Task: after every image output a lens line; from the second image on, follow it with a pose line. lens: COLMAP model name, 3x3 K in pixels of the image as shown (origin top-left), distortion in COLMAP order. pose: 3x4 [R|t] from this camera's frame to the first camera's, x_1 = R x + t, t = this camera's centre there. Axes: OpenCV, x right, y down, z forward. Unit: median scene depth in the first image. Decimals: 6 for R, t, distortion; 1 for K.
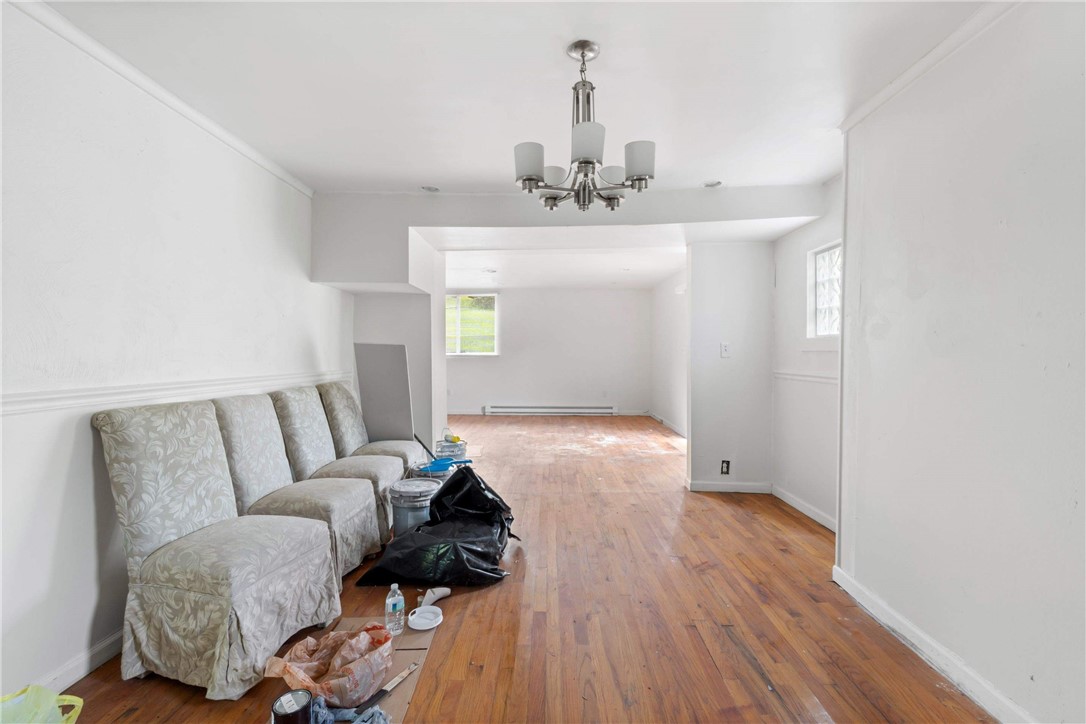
lens RADIAL K [[479.4, 0, 541.8], [0, 479.4, 363.7], [0, 0, 1]] dist [-0.010072, -0.000080]
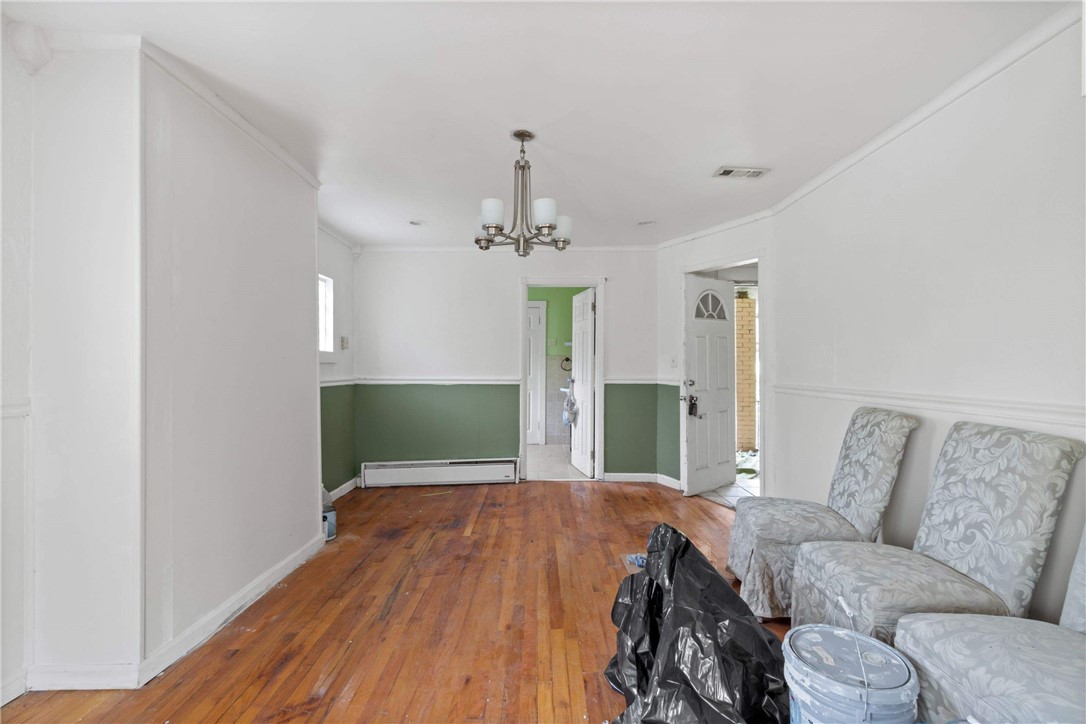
lens RADIAL K [[479.4, 0, 544.3], [0, 479.4, 362.5], [0, 0, 1]] dist [-0.010072, -0.000080]
pose [[-0.999203, 0.010778, -0.038447, 0.062327], [0.010728, 0.999941, 0.001499, -0.007713], [0.038461, 0.001085, -0.999260, 1.948316]]
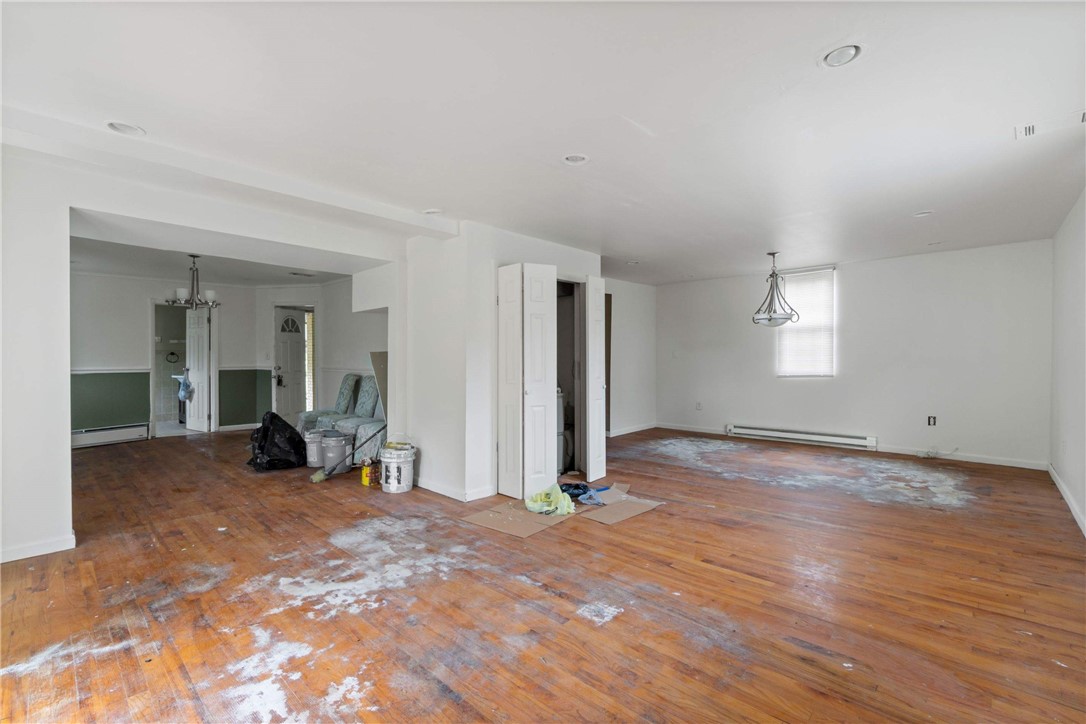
lens RADIAL K [[479.4, 0, 550.2], [0, 479.4, 357.0], [0, 0, 1]] dist [-0.010072, -0.000080]
pose [[-0.662831, 0.017101, -0.748574, 0.695841], [0.005765, 0.999826, 0.017736, -0.046428], [0.748747, 0.007440, -0.662814, 3.844551]]
